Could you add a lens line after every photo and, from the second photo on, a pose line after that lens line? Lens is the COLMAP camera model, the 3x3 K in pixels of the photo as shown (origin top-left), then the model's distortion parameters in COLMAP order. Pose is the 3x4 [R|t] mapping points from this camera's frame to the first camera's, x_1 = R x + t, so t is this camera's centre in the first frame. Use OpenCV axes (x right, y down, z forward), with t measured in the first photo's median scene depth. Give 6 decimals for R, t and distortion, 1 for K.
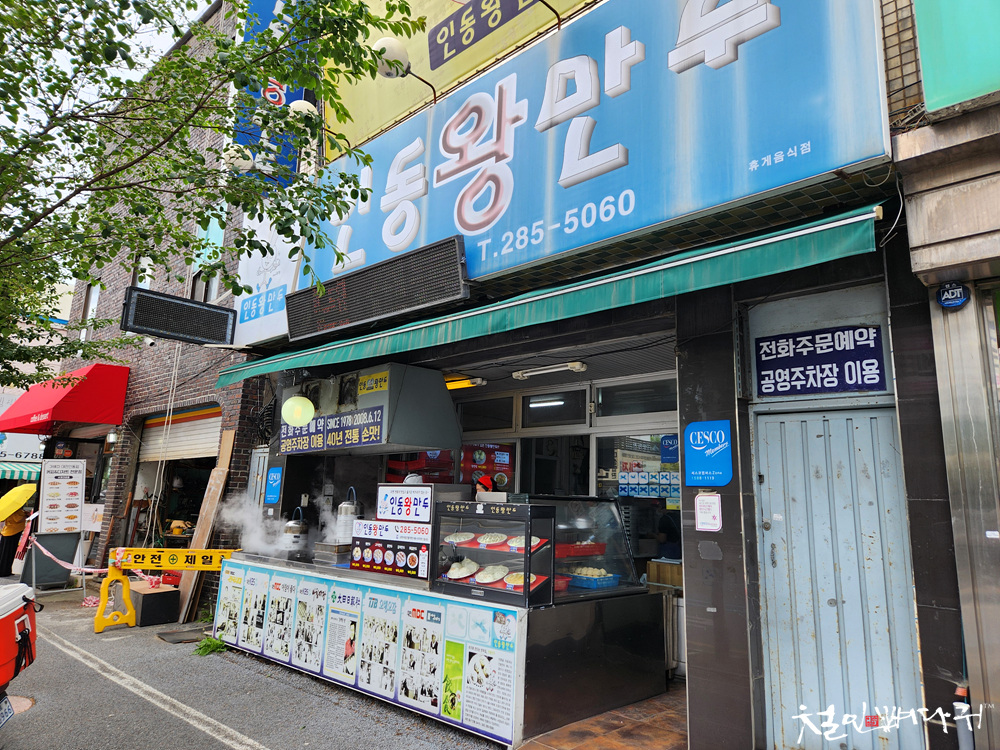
lens RADIAL K [[639.2, 0, 500.0], [0, 639.2, 375.0], [0, 0, 1]] dist [0.041532, -0.038630]
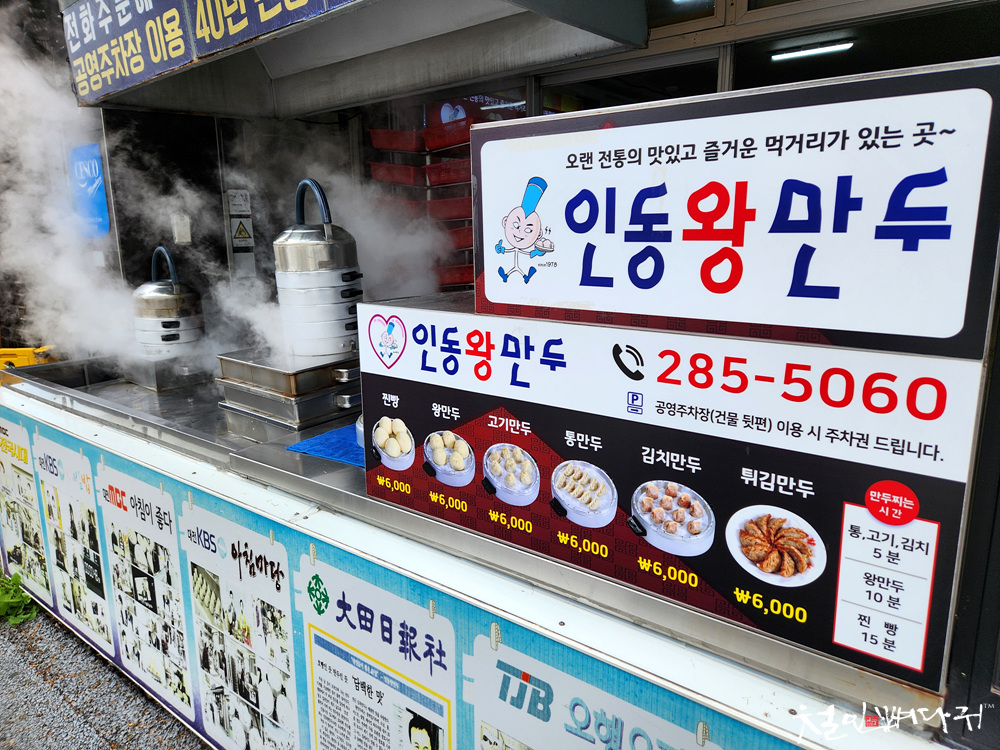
lens RADIAL K [[639.2, 0, 500.0], [0, 639.2, 375.0], [0, 0, 1]] dist [0.041532, -0.038630]
pose [[0.993307, -0.055735, 0.101166, -0.209498], [0.009516, 0.912382, 0.409228, 0.160774], [-0.115110, -0.405527, 0.906806, 0.803122]]
